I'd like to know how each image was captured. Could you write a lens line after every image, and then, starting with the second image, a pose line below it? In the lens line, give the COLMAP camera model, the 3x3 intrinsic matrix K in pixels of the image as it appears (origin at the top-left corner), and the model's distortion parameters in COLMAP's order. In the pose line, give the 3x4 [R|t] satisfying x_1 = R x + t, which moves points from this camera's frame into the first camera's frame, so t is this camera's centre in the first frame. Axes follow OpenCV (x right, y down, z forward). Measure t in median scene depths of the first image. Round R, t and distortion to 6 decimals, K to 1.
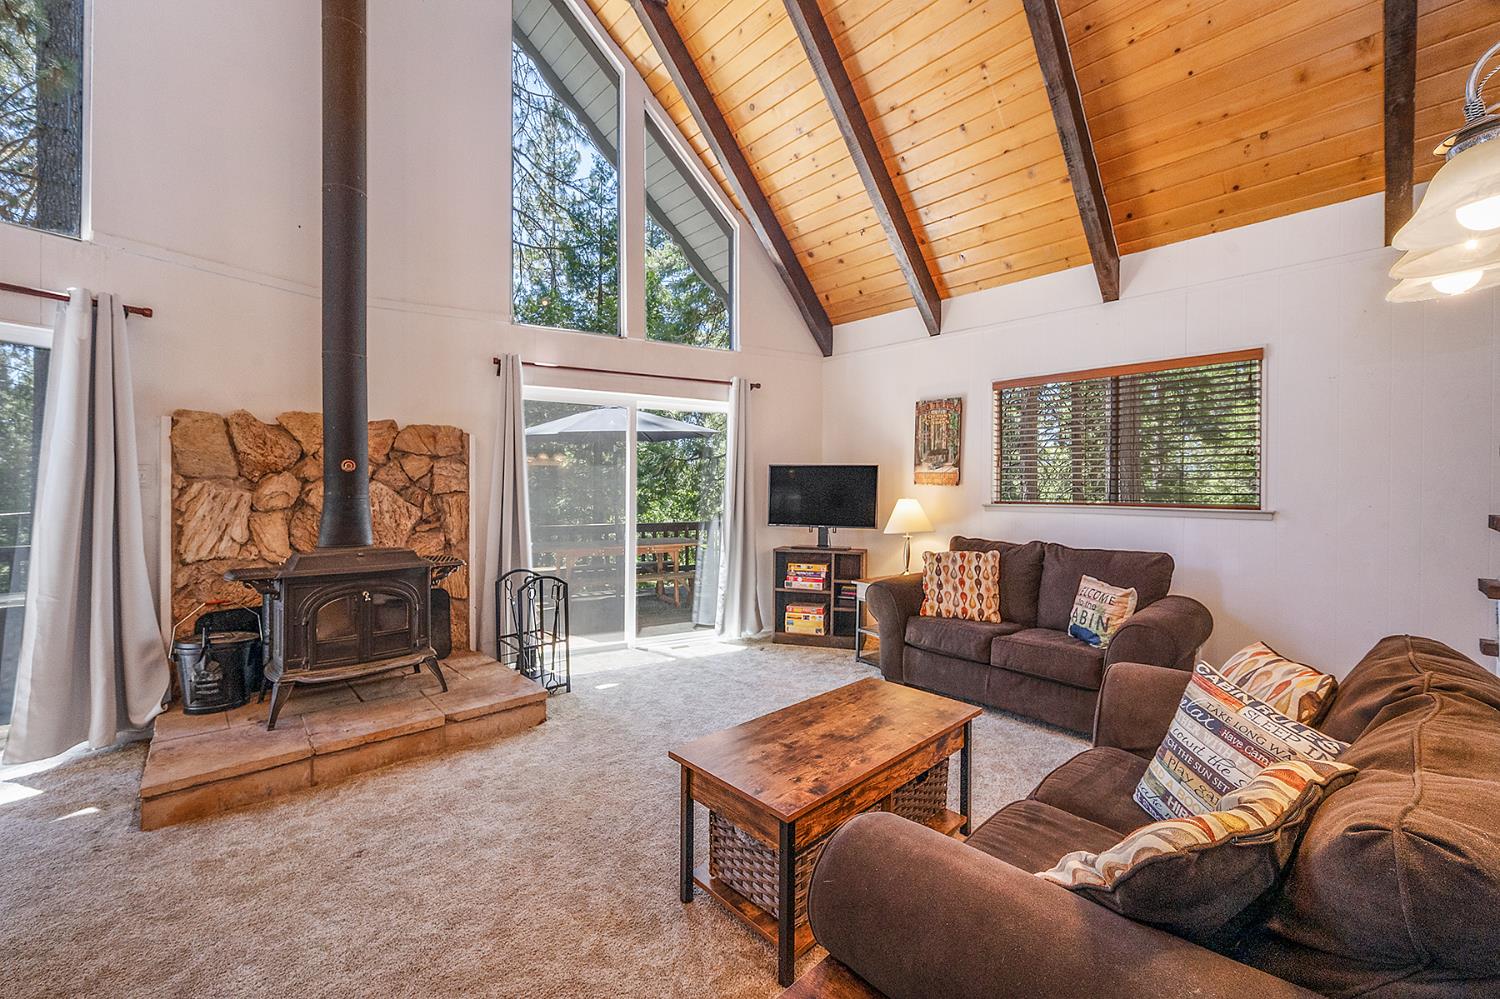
lens RADIAL K [[597.5, 0, 758.2], [0, 597.5, 490.1], [0, 0, 1]] dist [-0.001141, -0.000128]
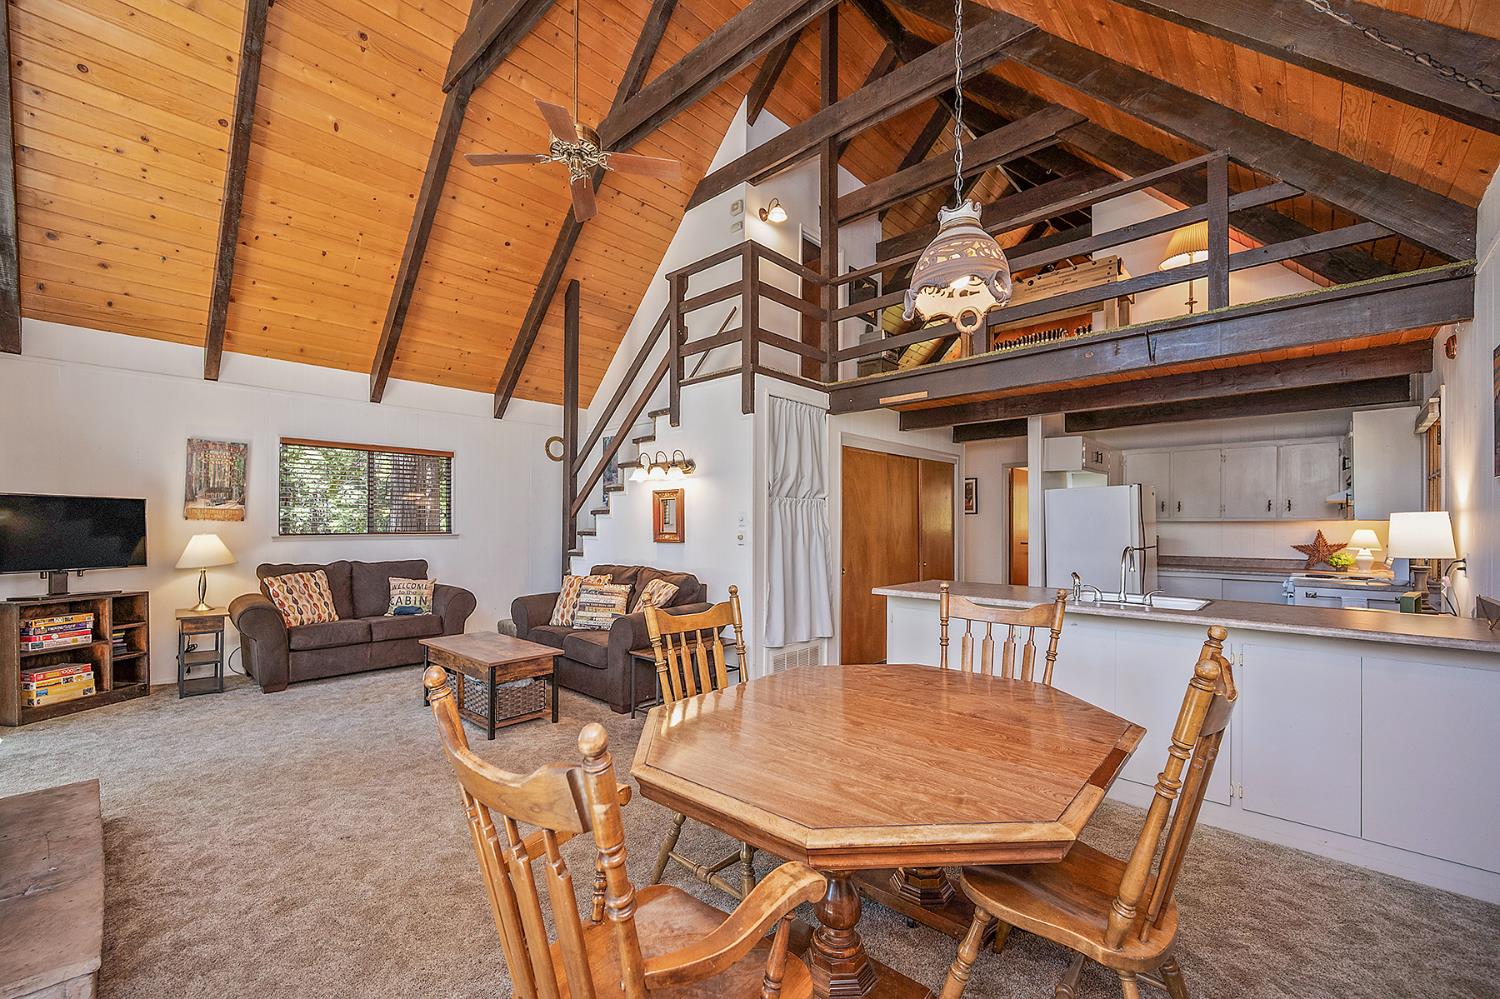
lens RADIAL K [[607.2, 0, 735.6], [0, 607.2, 522.6], [0, 0, 1]] dist [-0.000727, -0.000096]
pose [[-0.061459, -0.004079, 0.998101, -1.170470], [0.002557, 0.999988, 0.004244, -0.009404], [-0.998106, 0.002813, -0.061448, 0.184875]]
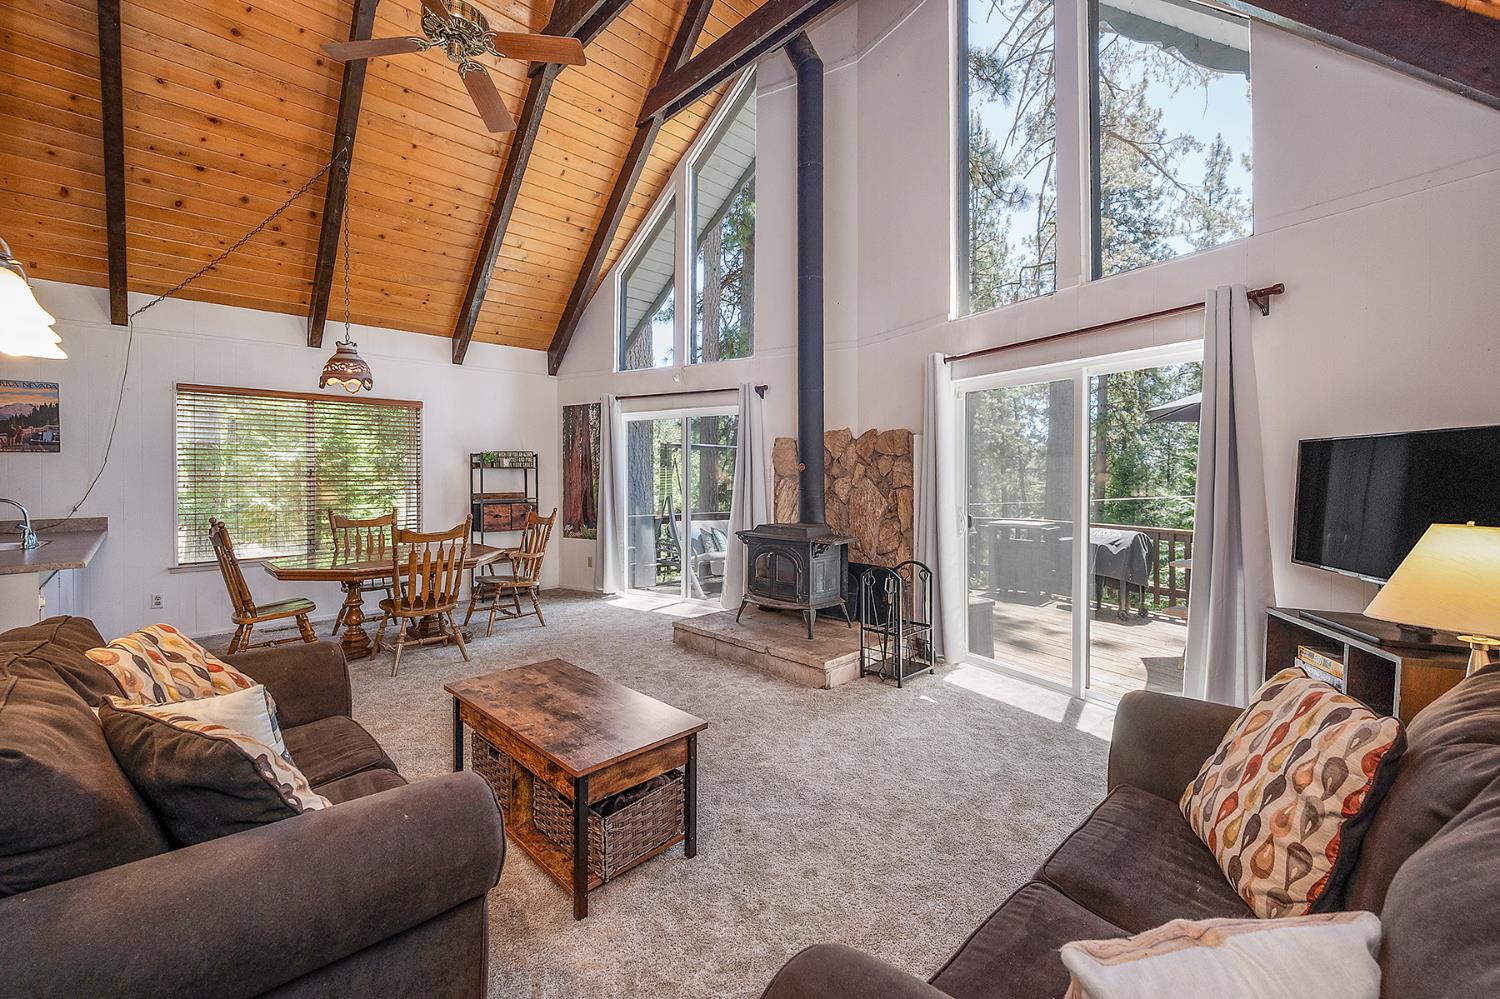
lens RADIAL K [[620.8, 0, 755.0], [0, 620.8, 482.0], [0, 0, 1]] dist [0.001874, 0.000223]
pose [[0.023933, 0.004057, -0.999705, 0.789887], [-0.005782, 0.999976, 0.003920, -0.010707], [0.999697, 0.005686, 0.023956, 0.805065]]
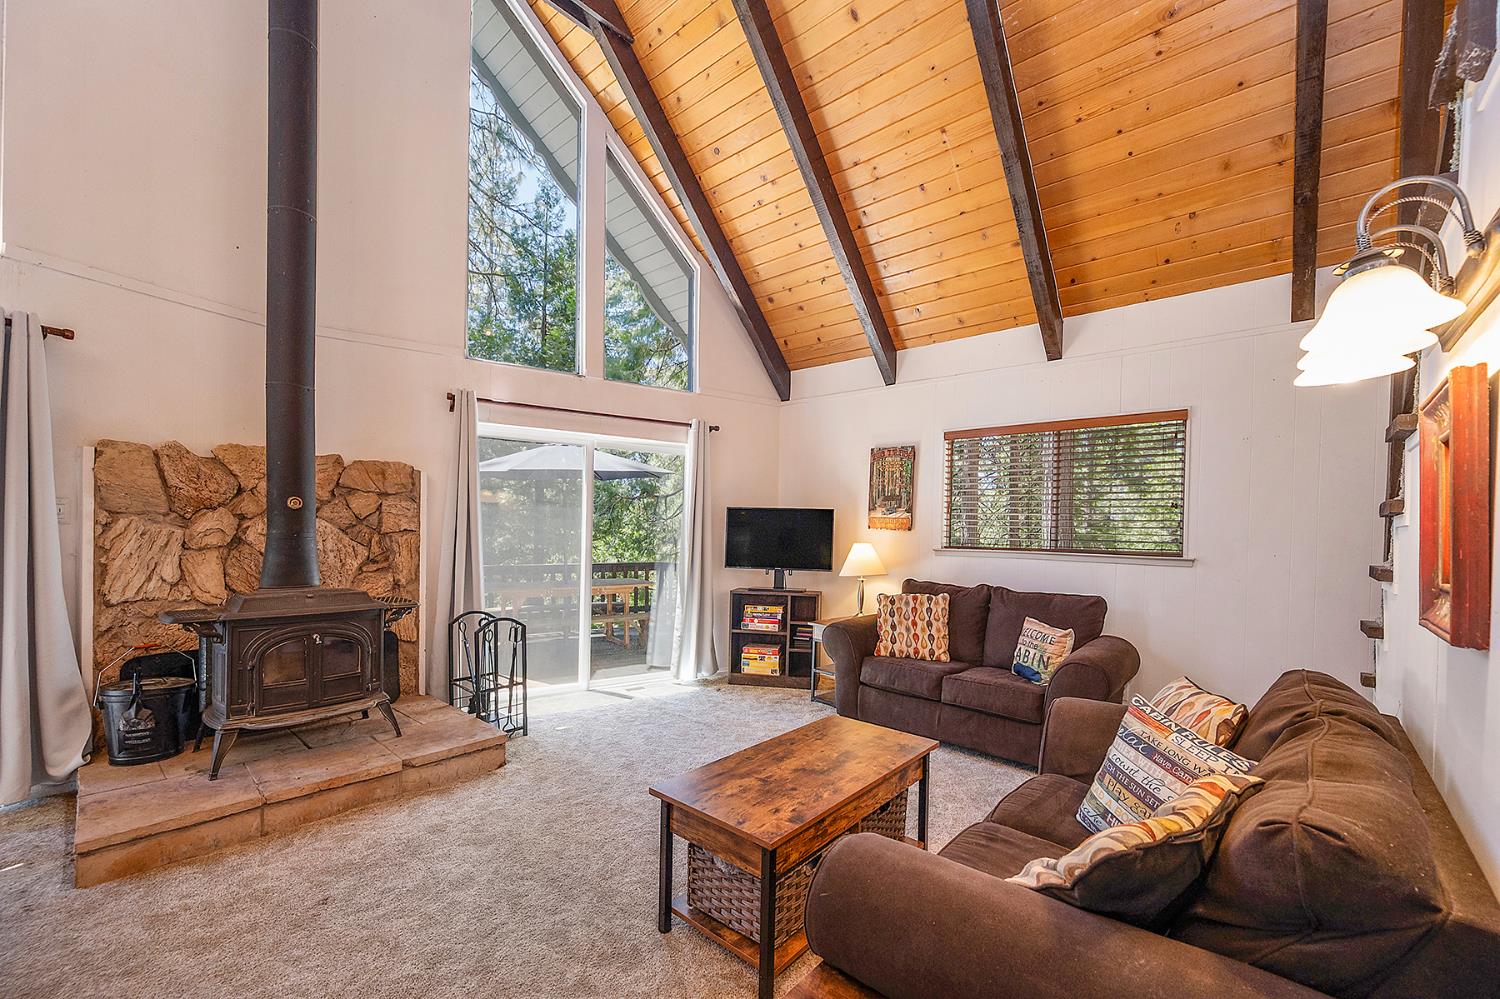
lens RADIAL K [[605.9, 0, 757.5], [0, 605.9, 535.1], [0, 0, 1]] dist [-0.001563, 0.000188]
pose [[0.995627, 0.012291, 0.092609, -0.036389], [-0.013080, 0.999883, 0.007922, -0.006267], [-0.092501, -0.009099, 0.995671, -0.031694]]
